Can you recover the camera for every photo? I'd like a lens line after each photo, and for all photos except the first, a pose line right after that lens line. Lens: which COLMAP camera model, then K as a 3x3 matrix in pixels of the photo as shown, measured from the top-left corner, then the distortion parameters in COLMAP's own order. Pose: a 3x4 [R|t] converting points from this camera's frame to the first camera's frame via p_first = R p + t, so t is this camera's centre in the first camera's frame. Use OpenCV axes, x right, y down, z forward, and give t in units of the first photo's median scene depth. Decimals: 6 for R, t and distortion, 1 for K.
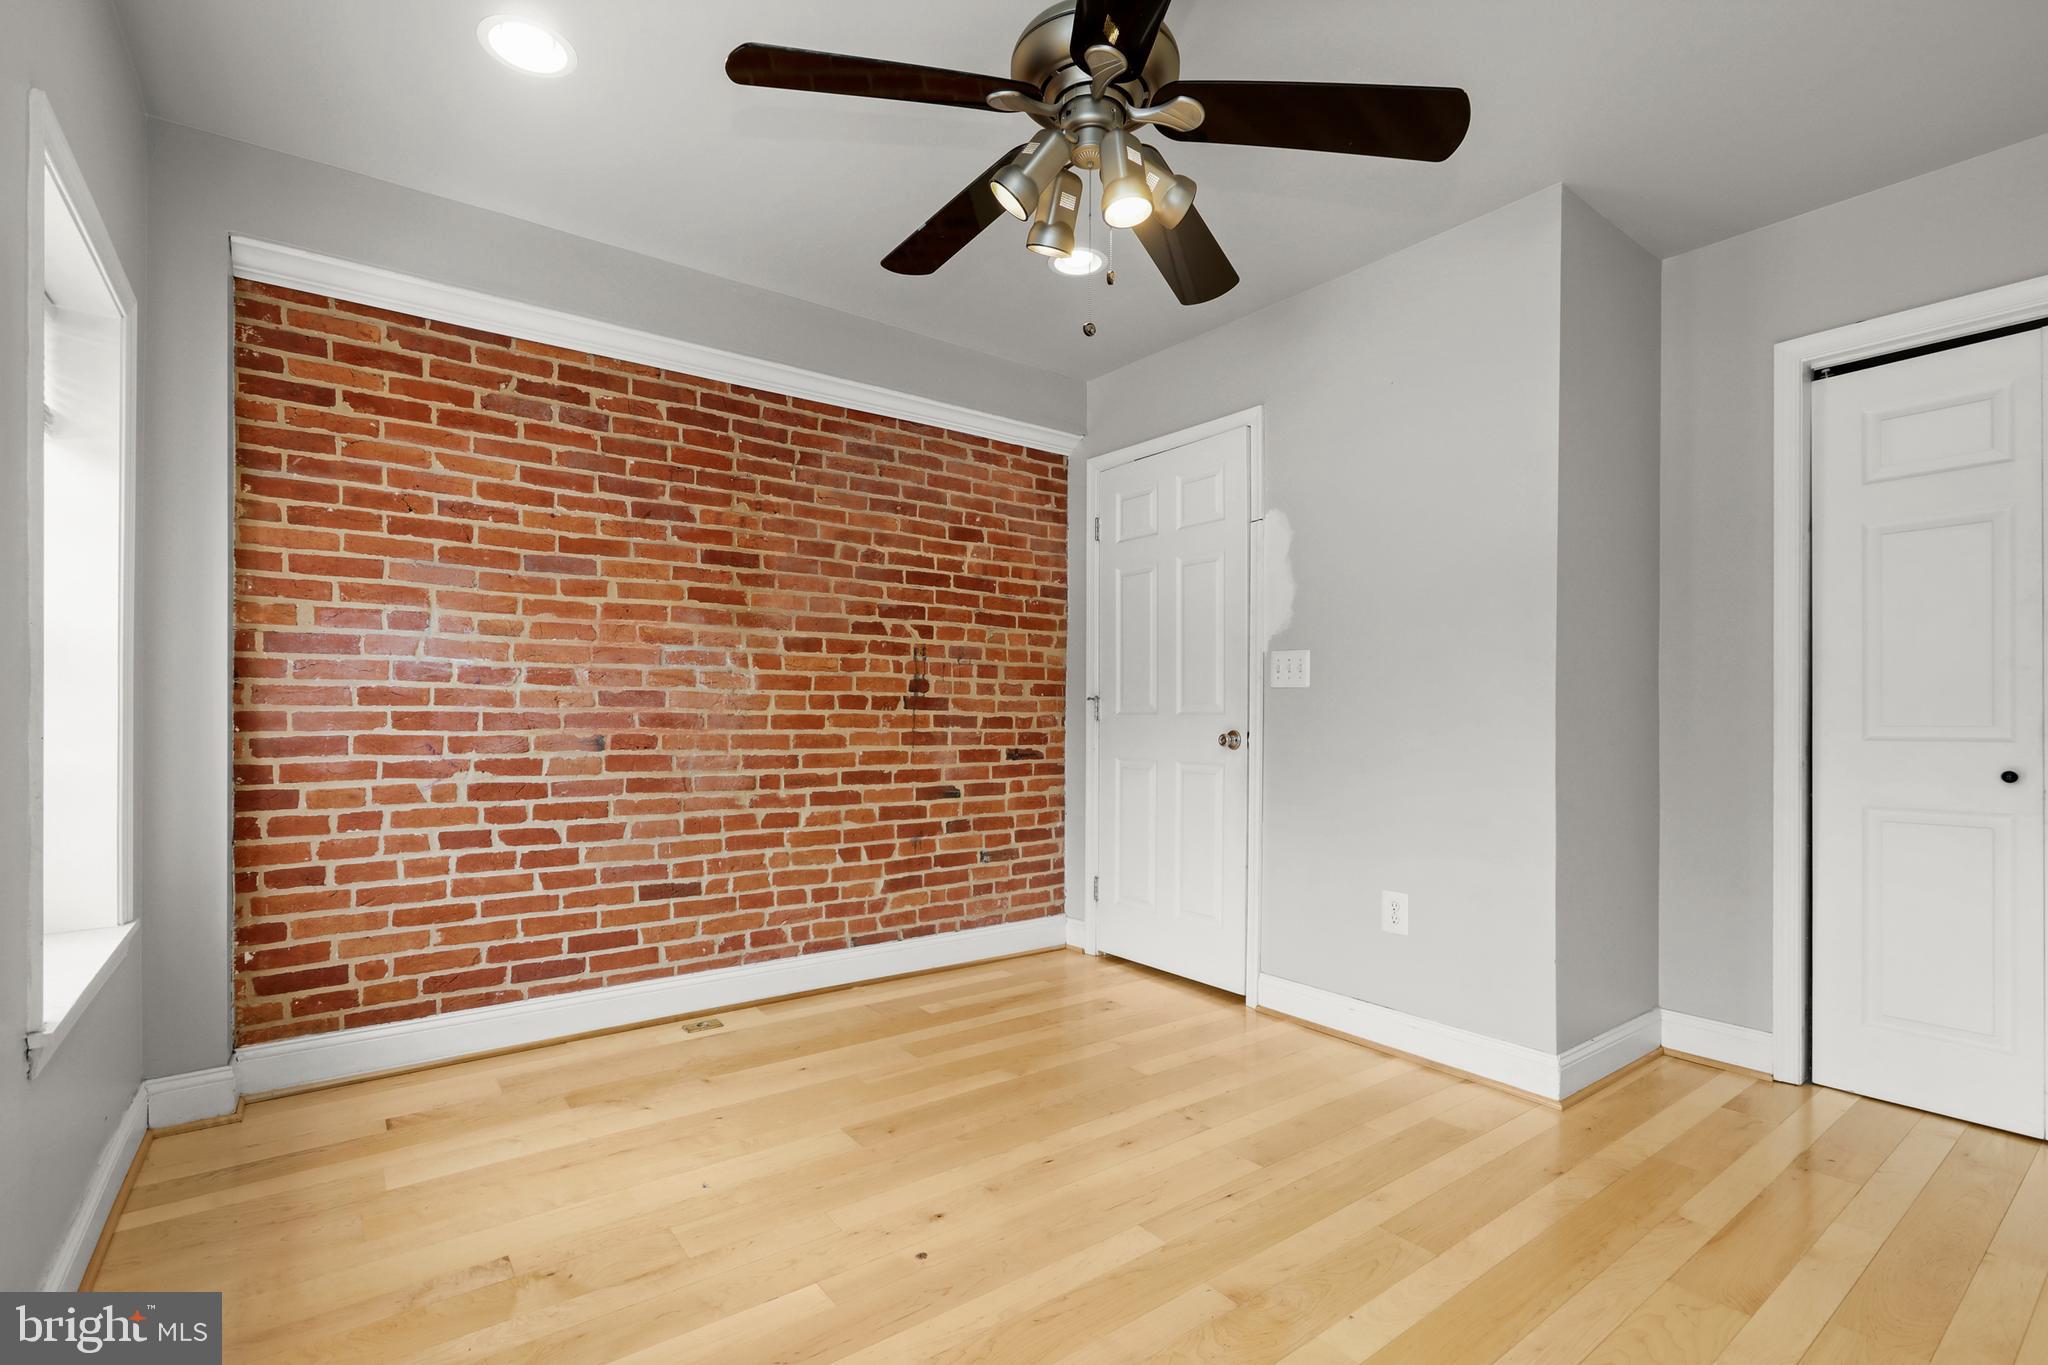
lens RADIAL K [[939.8, 0, 1040.1], [0, 939.8, 702.8], [0, 0, 1]] dist [-0.011744, 0.007245]
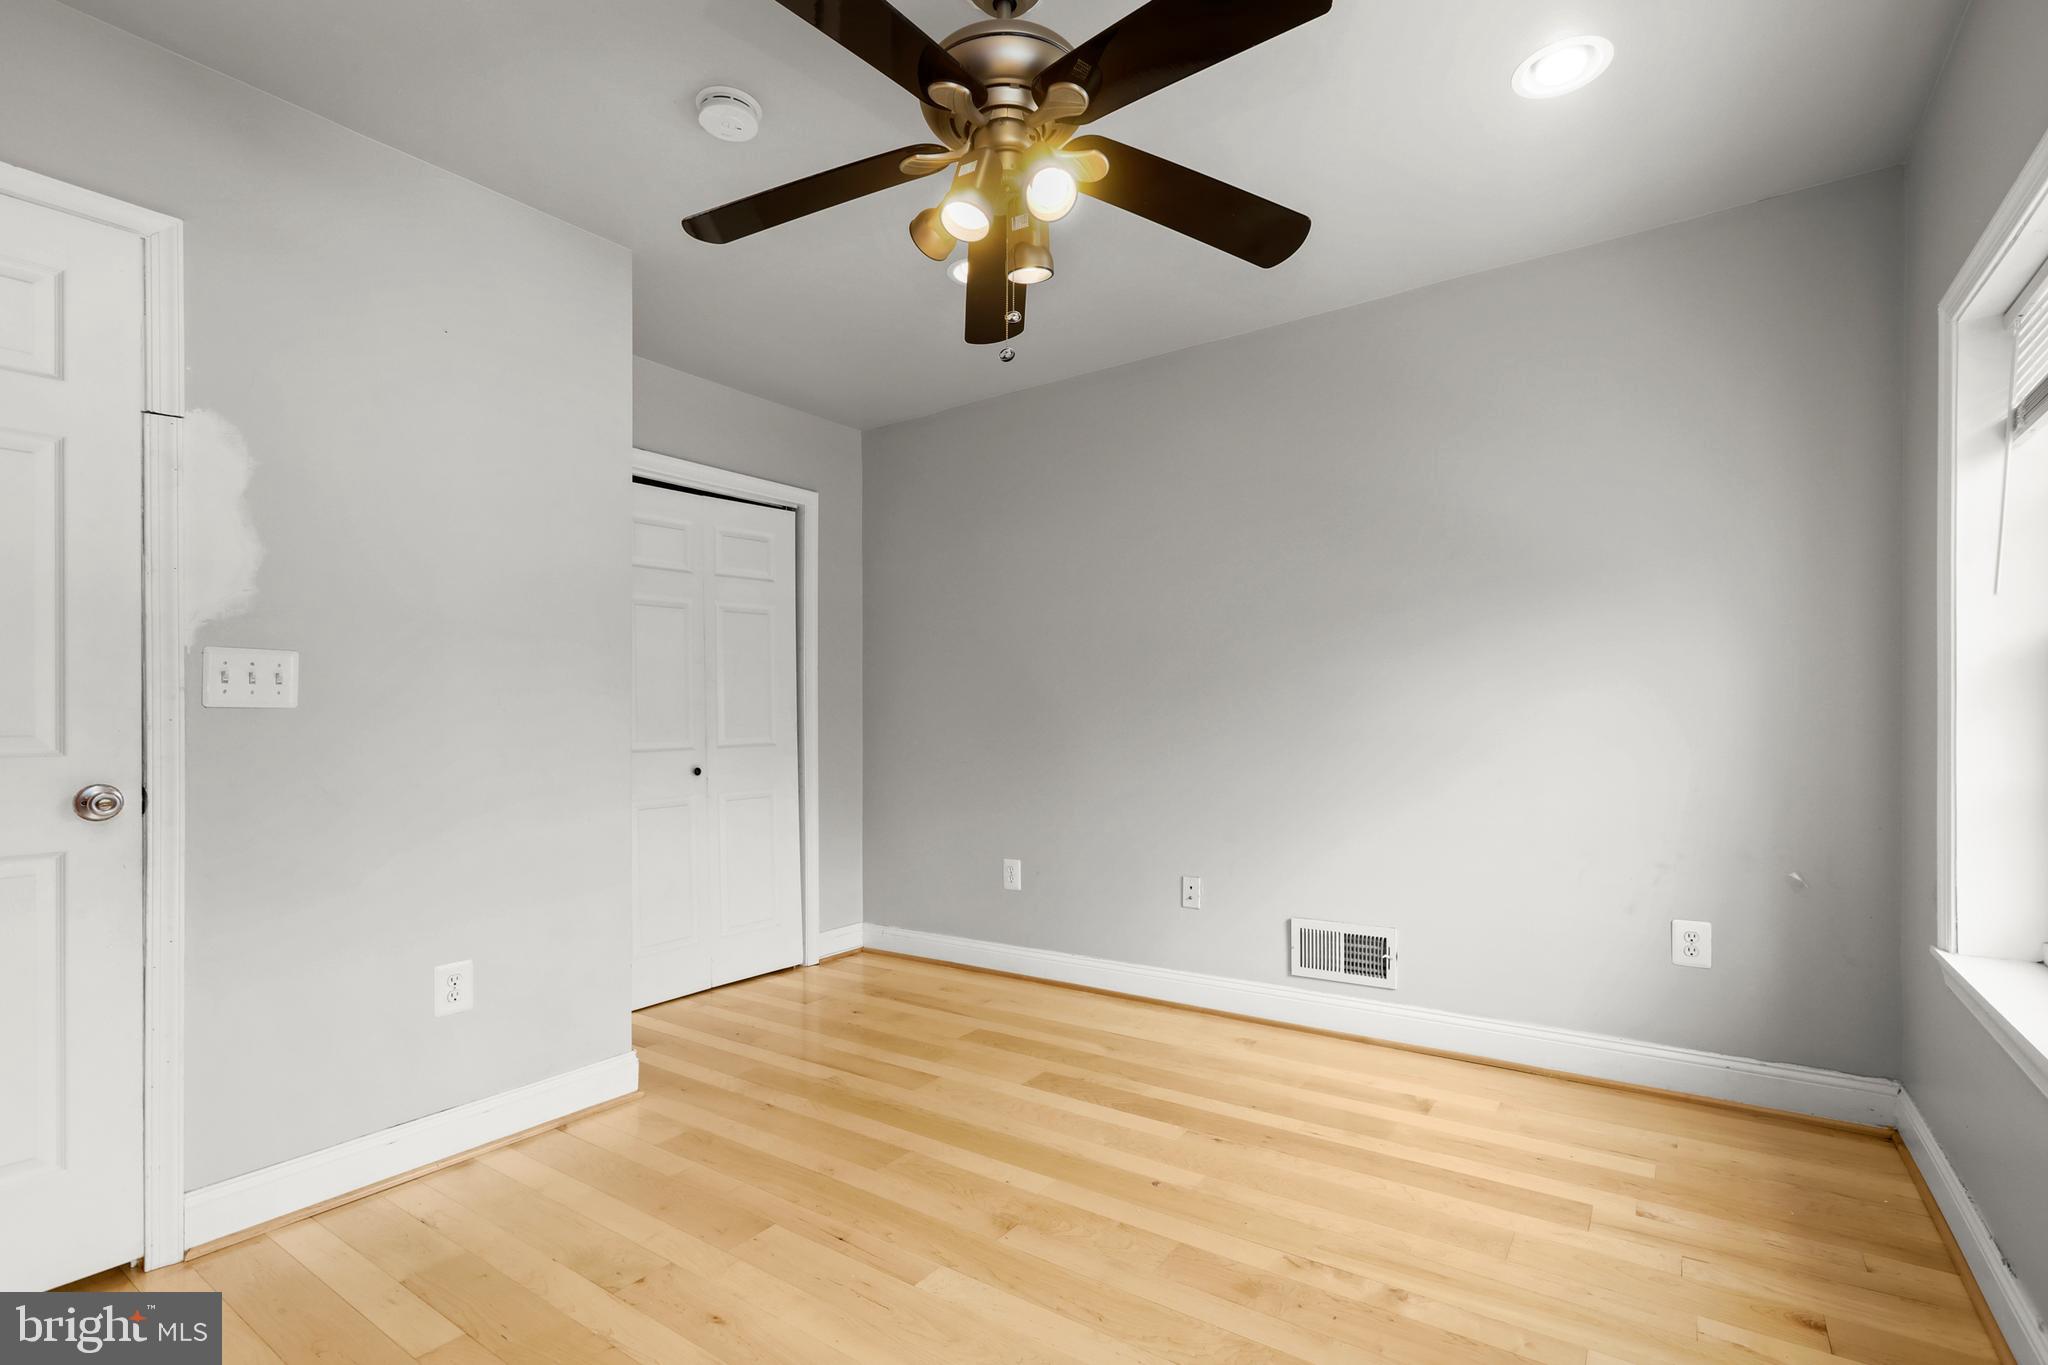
lens RADIAL K [[939.8, 0, 1047.2], [0, 939.8, 714.2], [0, 0, 1]] dist [-0.011744, 0.007245]
pose [[-0.312581, -0.002321, 0.949888, -0.551431], [-0.011348, 0.999935, -0.001291, -0.018580], [-0.949823, -0.011183, -0.312587, 0.761580]]
